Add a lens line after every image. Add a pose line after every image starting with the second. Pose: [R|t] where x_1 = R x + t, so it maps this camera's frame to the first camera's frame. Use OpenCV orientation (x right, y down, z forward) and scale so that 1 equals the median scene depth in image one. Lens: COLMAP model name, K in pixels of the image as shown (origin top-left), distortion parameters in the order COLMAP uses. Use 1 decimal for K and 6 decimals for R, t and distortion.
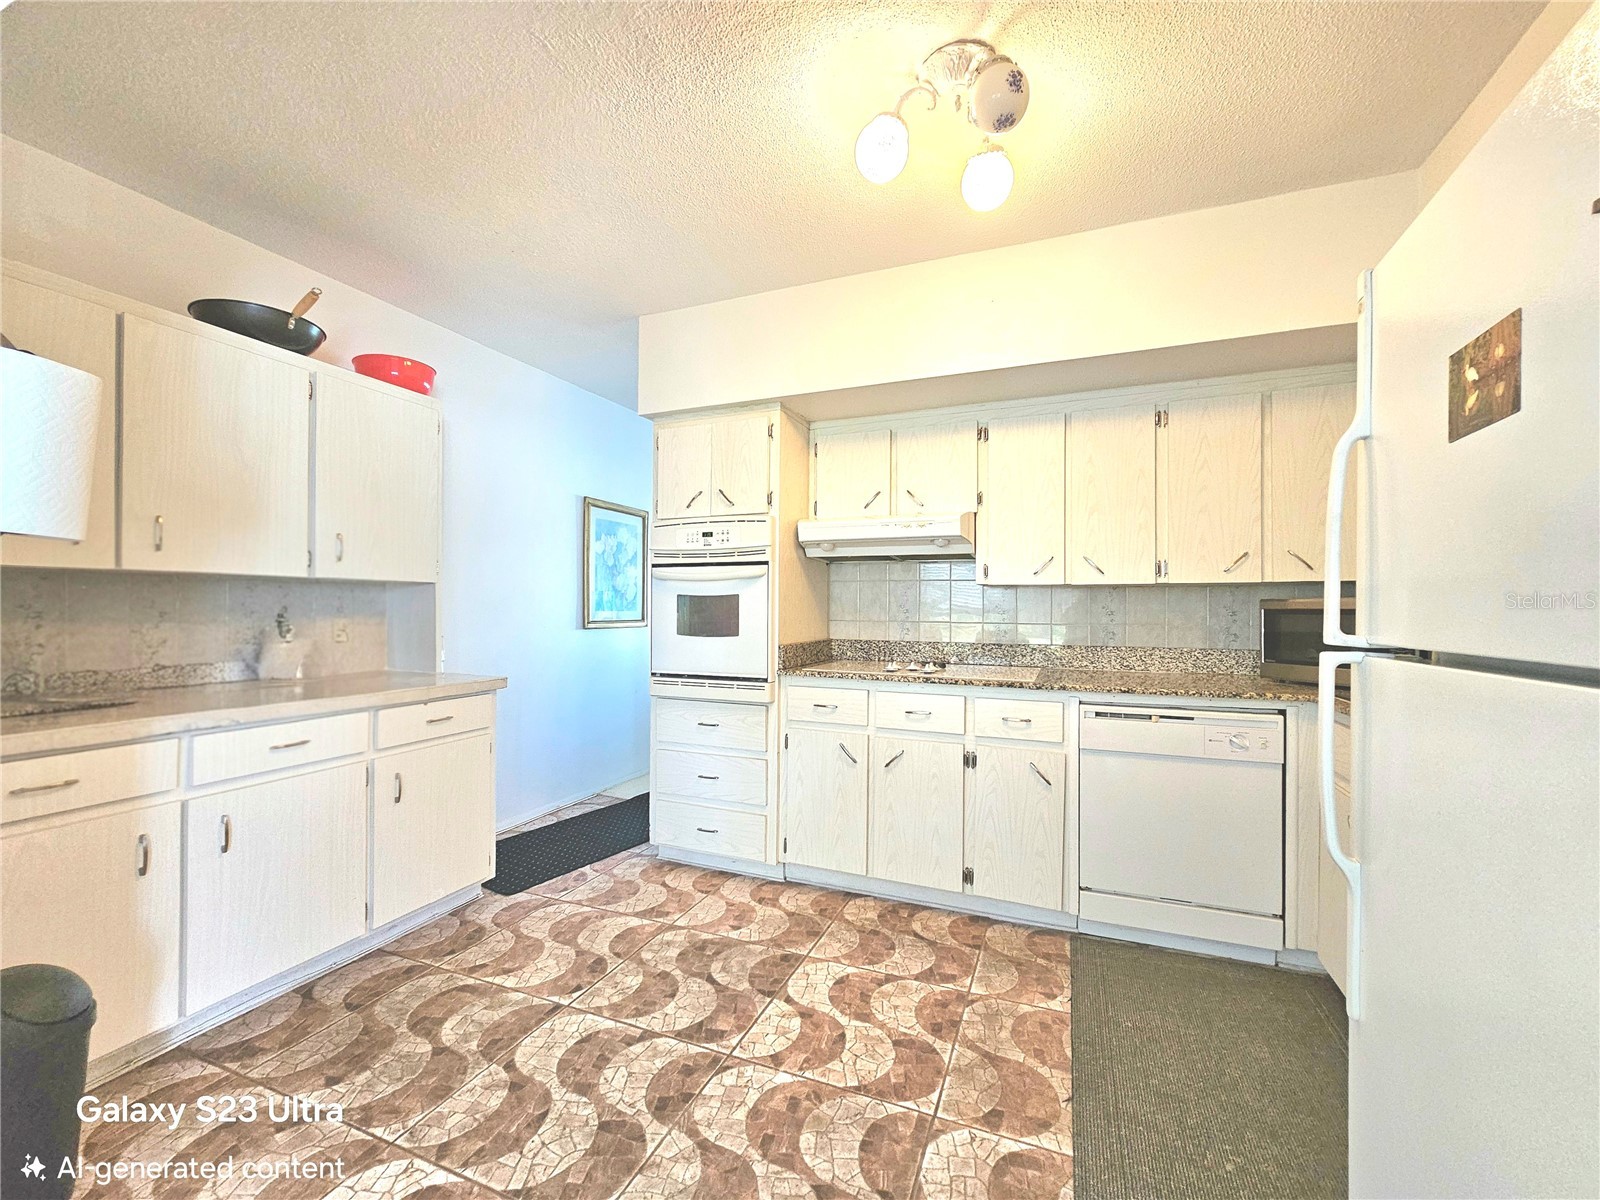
lens RADIAL K [[653.9, 0, 804.0], [0, 653.9, 607.4], [0, 0, 1]] dist [-0.001823, -0.000317]
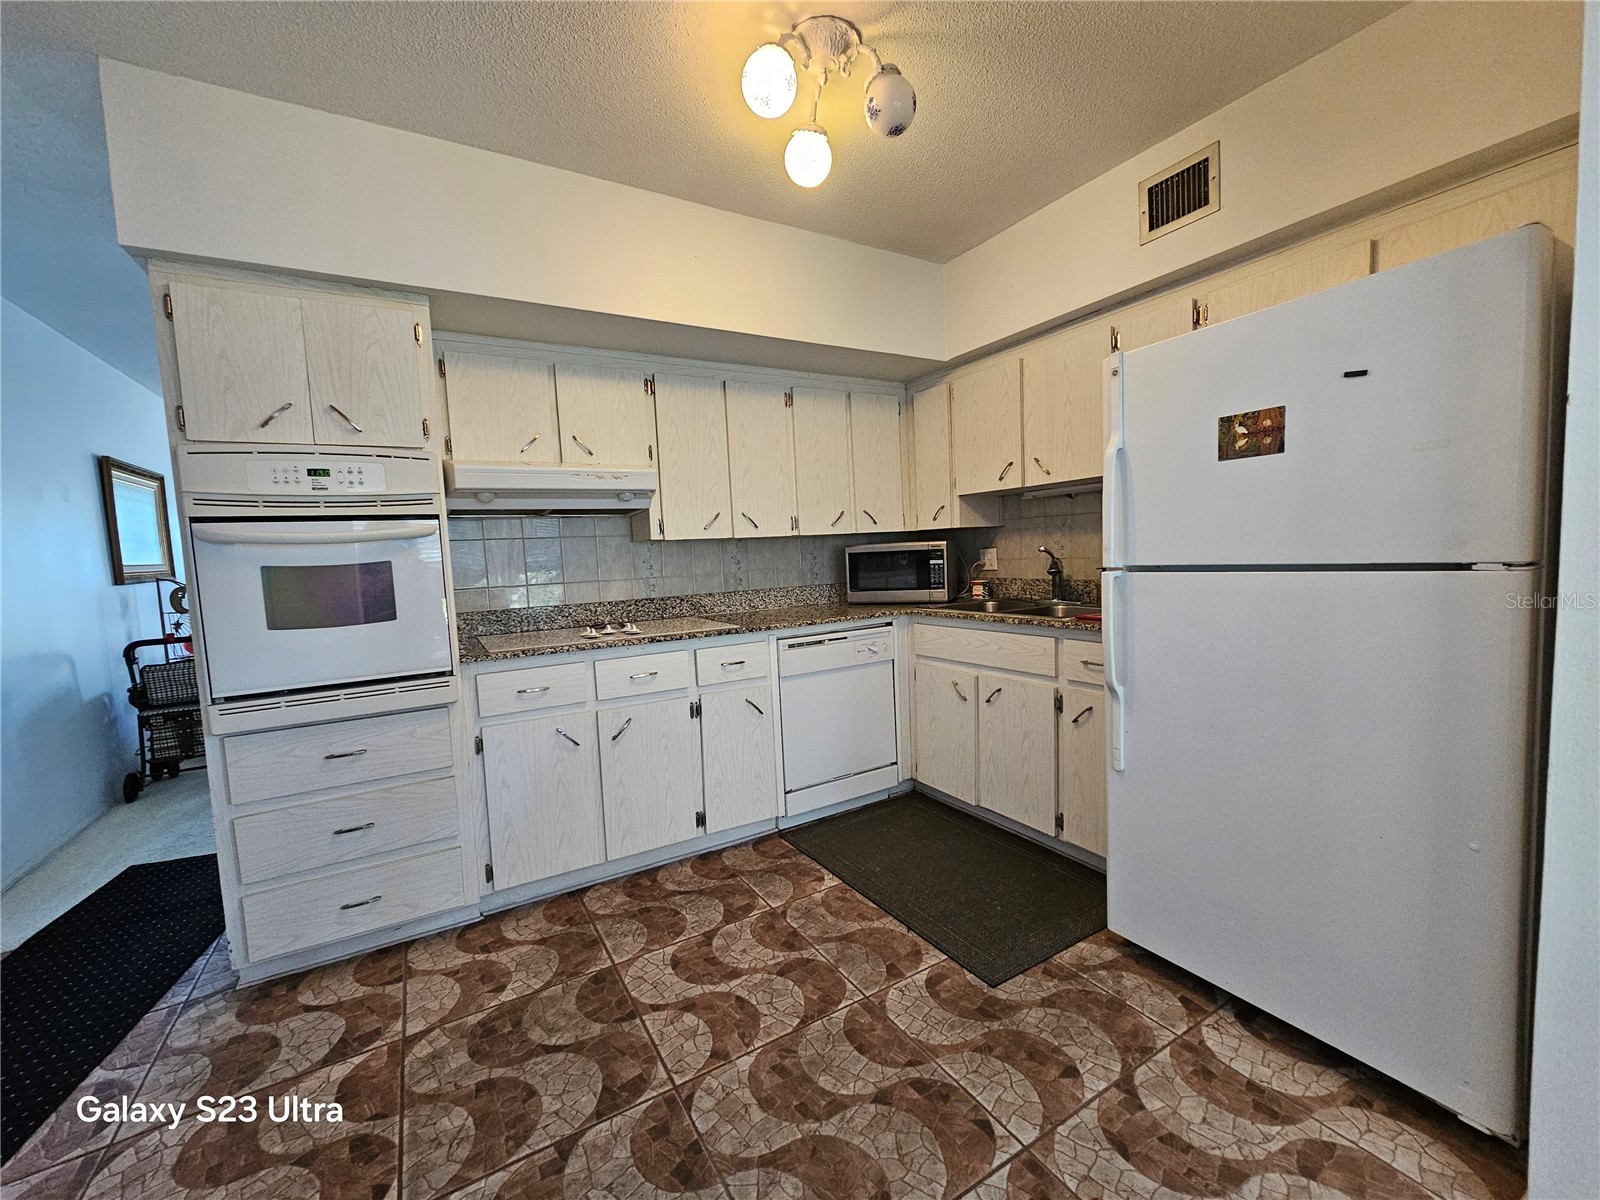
lens RADIAL K [[653.3, 0, 801.7], [0, 653.3, 604.1], [0, 0, 1]] dist [0.000194, 0.000066]
pose [[0.605634, -0.098884, 0.789575, -0.442835], [0.048523, 0.994992, 0.087391, -0.015413], [-0.794263, -0.014614, 0.607399, 0.242361]]
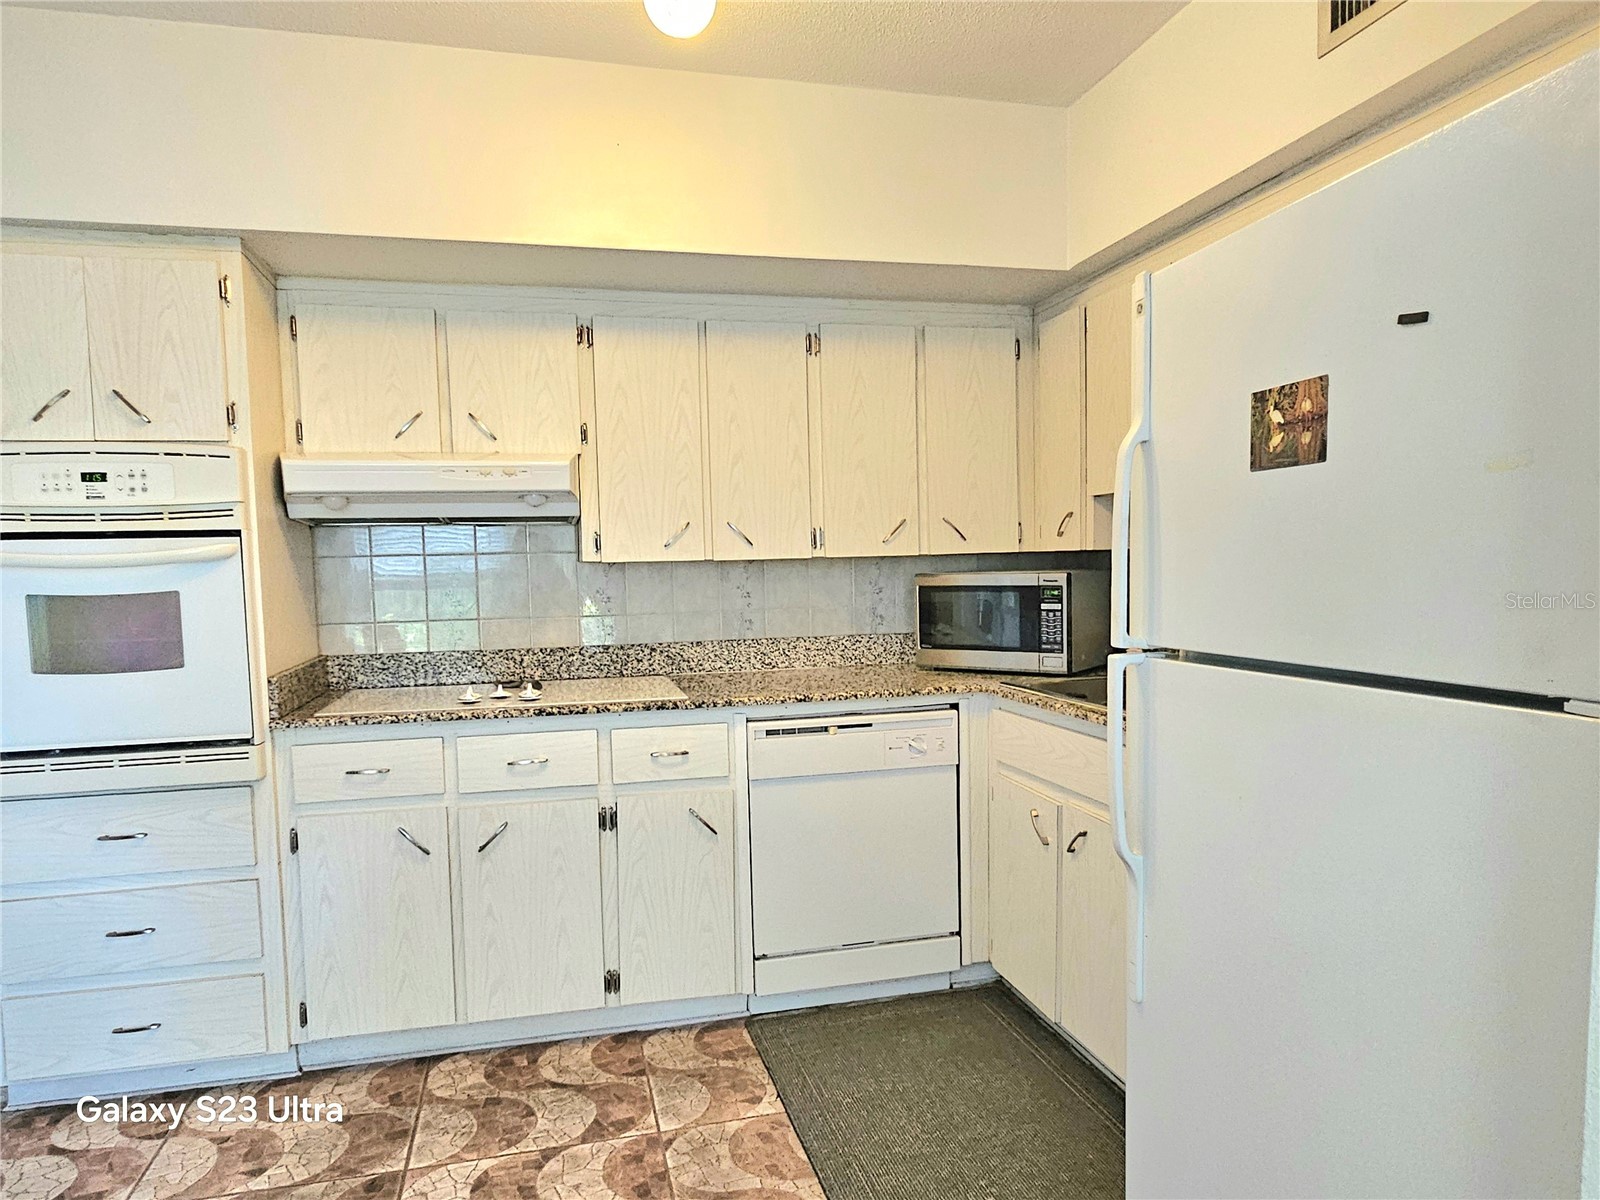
lens RADIAL K [[1036.9, 0, 797.6], [0, 1036.9, 644.8], [0, 0, 1]] dist [-0.000616, -0.001012]
pose [[0.807842, -0.070579, 0.585158, -0.214721], [0.025936, 0.996100, 0.084339, -0.038830], [-0.588828, -0.052956, 0.806521, 0.002592]]
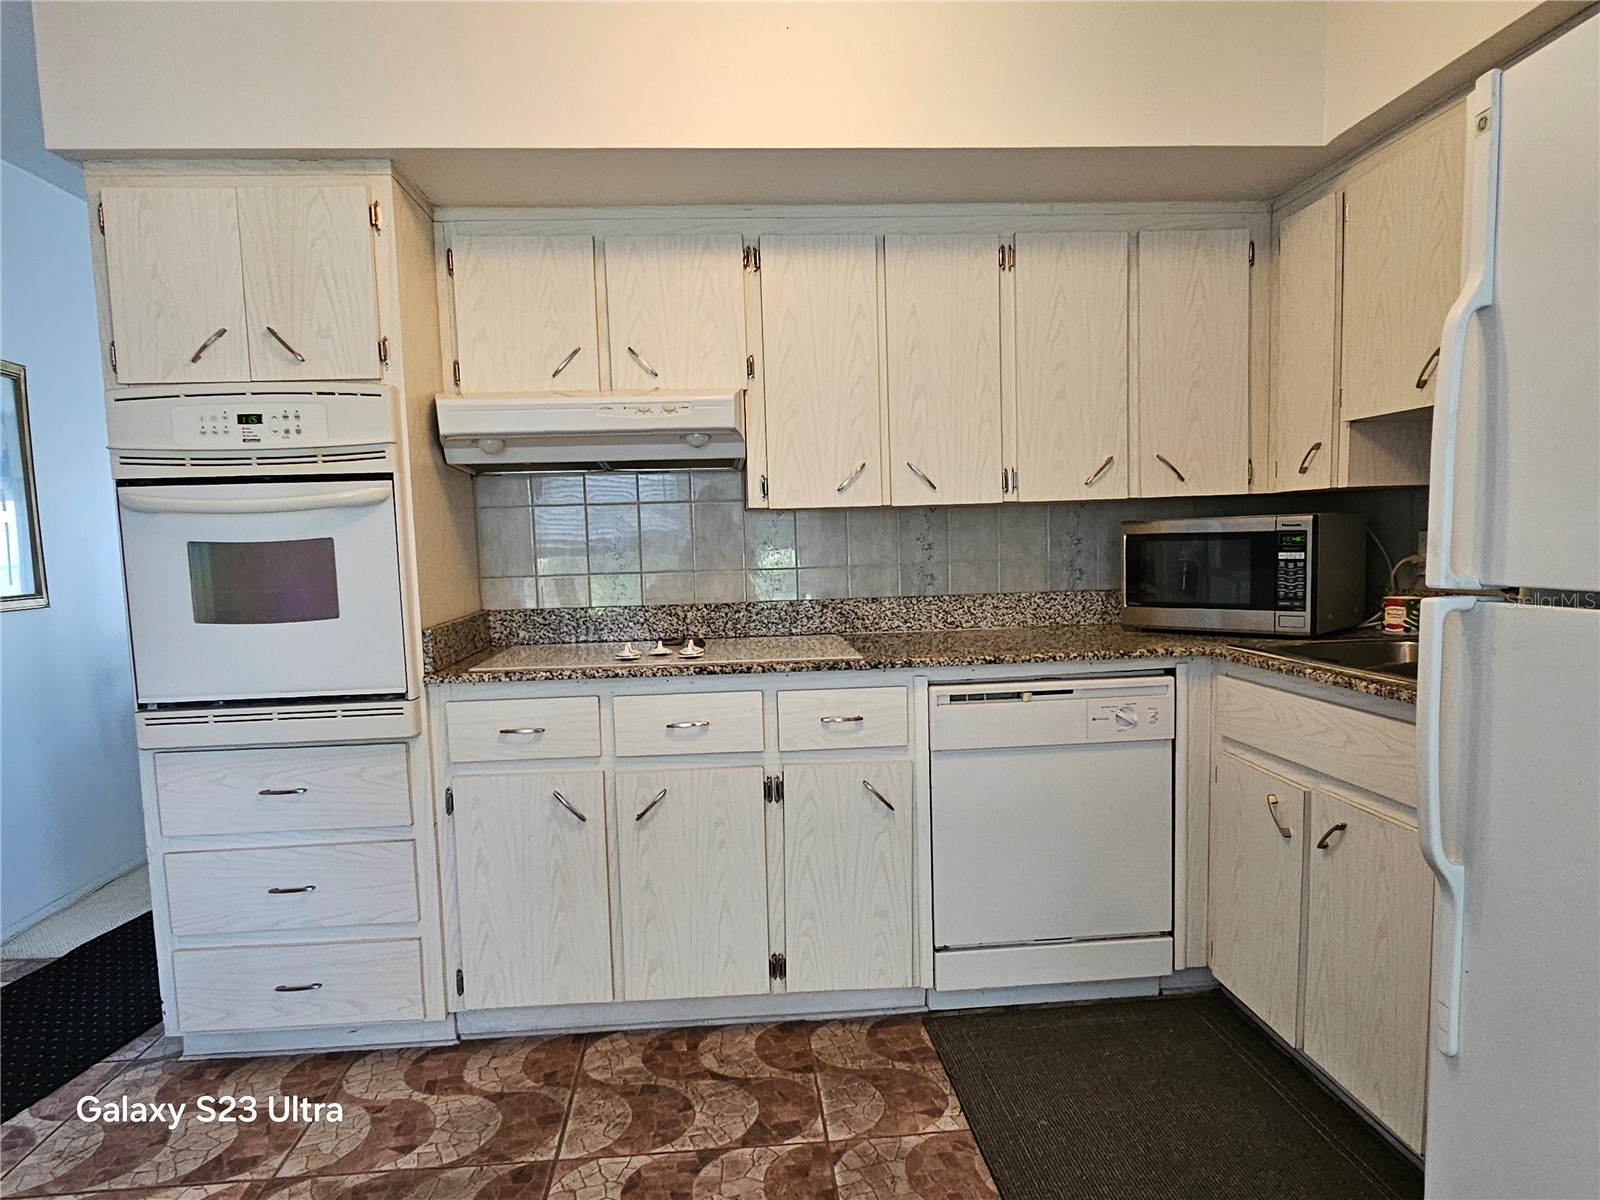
lens RADIAL K [[1036.9, 0, 797.6], [0, 1036.9, 644.8], [0, 0, 1]] dist [-0.000616, -0.001012]
pose [[0.893826, -0.078787, 0.441438, -0.156806], [0.034247, 0.993562, 0.107986, -0.012991], [-0.447104, -0.081403, 0.890770, 0.108390]]
